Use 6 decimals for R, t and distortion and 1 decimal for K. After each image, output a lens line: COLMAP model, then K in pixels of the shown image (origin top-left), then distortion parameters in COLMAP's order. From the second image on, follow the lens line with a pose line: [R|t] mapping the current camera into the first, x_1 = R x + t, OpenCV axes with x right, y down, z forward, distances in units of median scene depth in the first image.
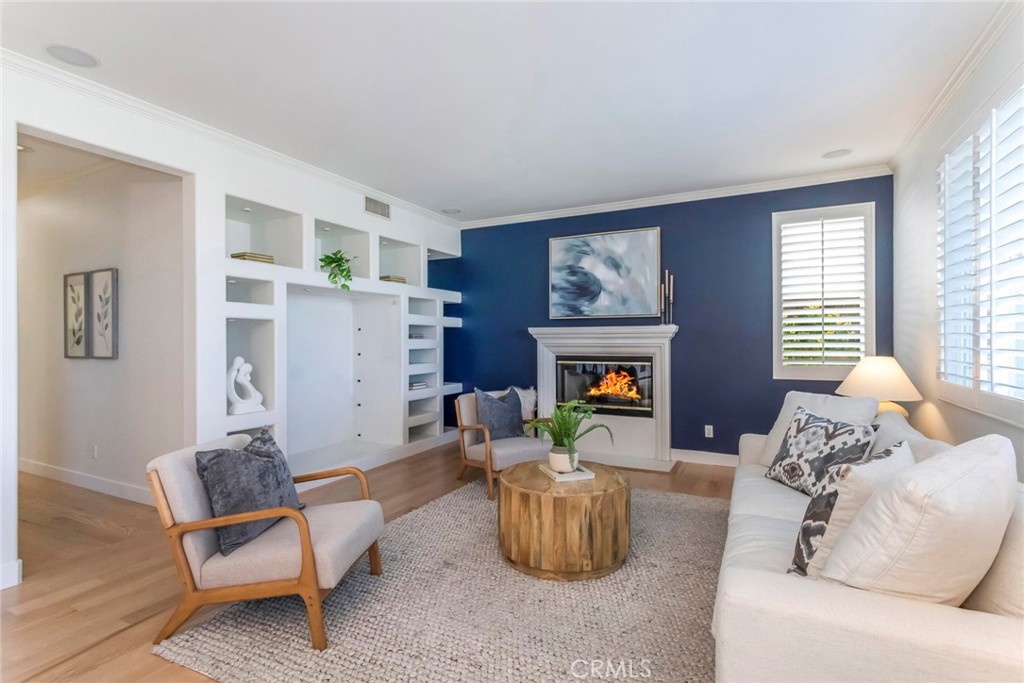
lens RADIAL K [[481.8, 0, 511.6], [0, 481.8, 339.9], [0, 0, 1]] dist [0.000561, 0.000927]
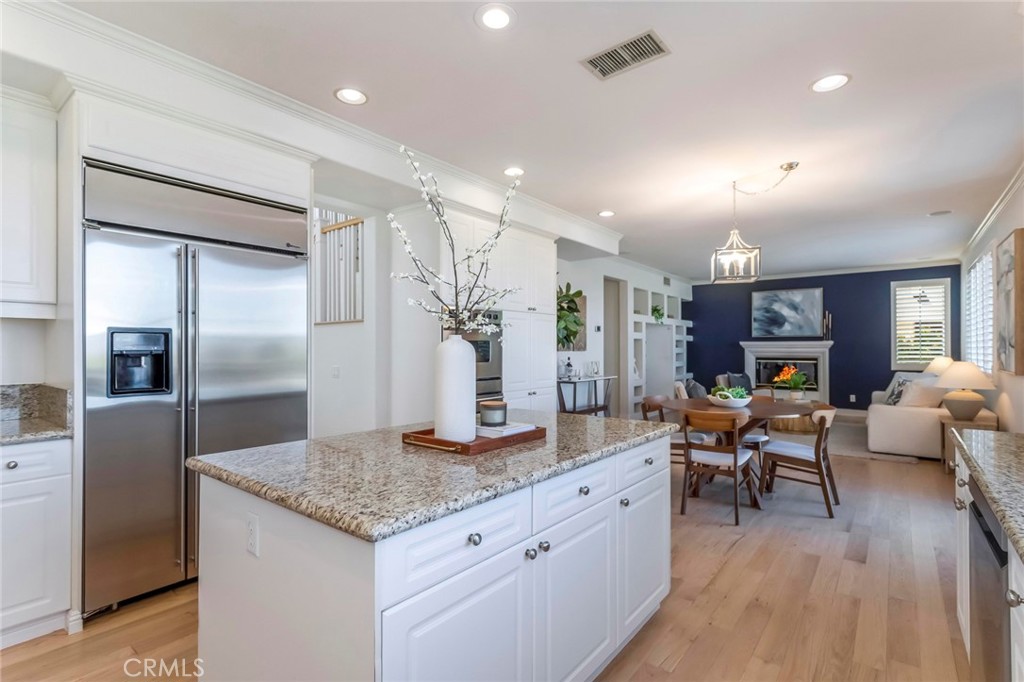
lens RADIAL K [[485.7, 0, 511.1], [0, 485.7, 344.5], [0, 0, 1]] dist [0.001988, 0.000500]
pose [[0.982050, 0.004692, -0.188564, -0.493846], [-0.006232, 0.999952, -0.007575, 0.004389], [0.188519, 0.008615, 0.982032, -1.014540]]
